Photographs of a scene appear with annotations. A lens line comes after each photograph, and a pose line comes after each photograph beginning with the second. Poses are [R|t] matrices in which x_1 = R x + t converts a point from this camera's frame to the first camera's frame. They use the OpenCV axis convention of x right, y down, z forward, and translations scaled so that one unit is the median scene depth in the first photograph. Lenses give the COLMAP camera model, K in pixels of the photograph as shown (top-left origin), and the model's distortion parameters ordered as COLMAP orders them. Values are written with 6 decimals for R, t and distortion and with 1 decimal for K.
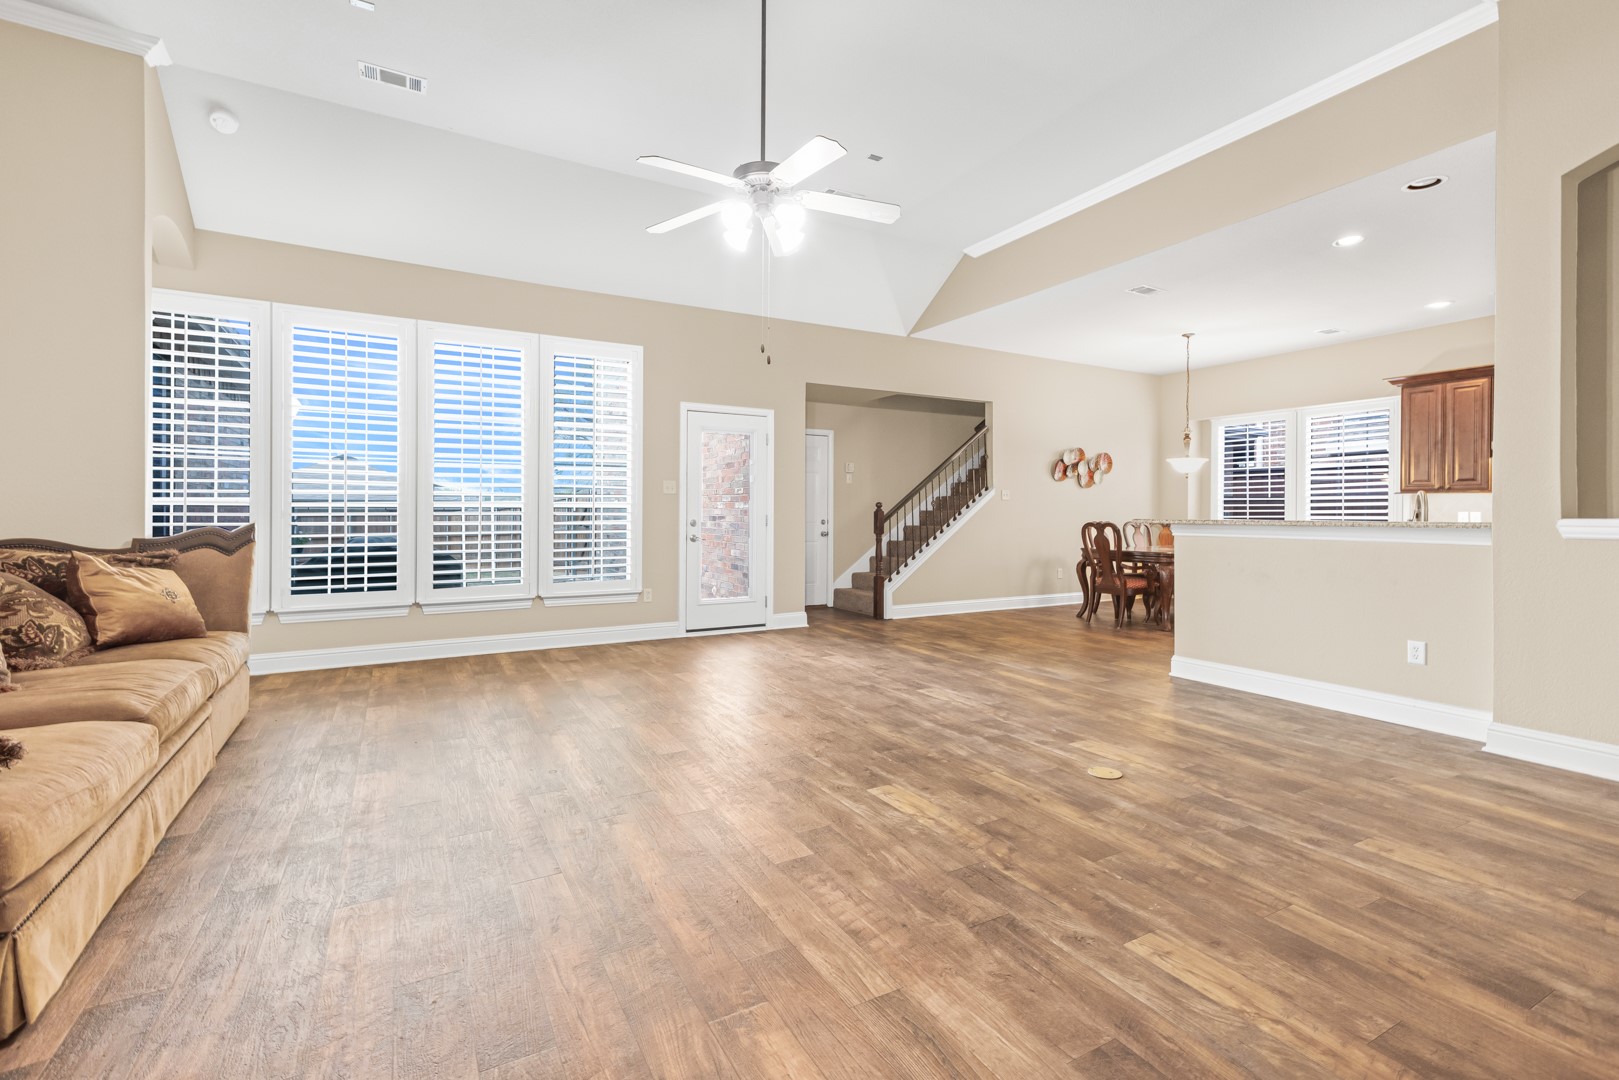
lens RADIAL K [[718.6, 0, 810.7], [0, 718.6, 509.4], [0, 0, 1]] dist [0.024140, -0.006899]
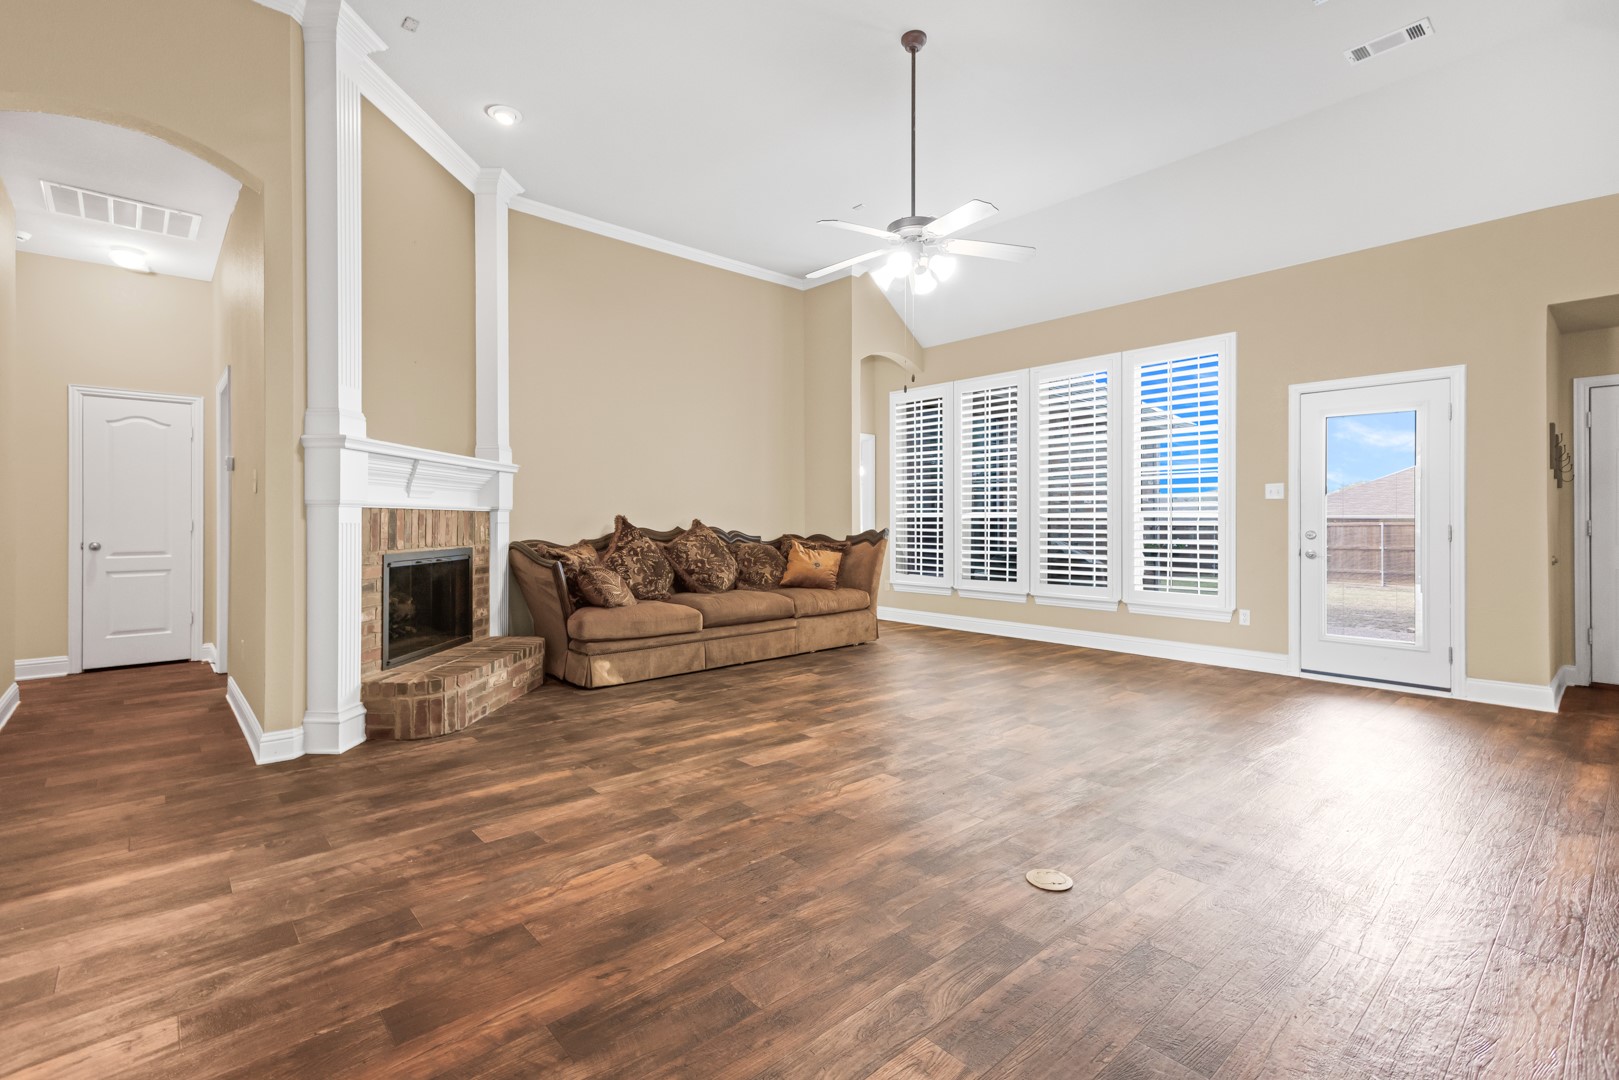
lens RADIAL K [[733.5, 0, 805.8], [0, 733.5, 529.5], [0, 0, 1]] dist [0.001986, -0.001228]
pose [[0.221816, 0.009628, -0.975041, 1.450153], [0.004127, 0.999933, 0.010813, 0.005113], [0.975080, -0.006422, 0.221762, 0.813726]]
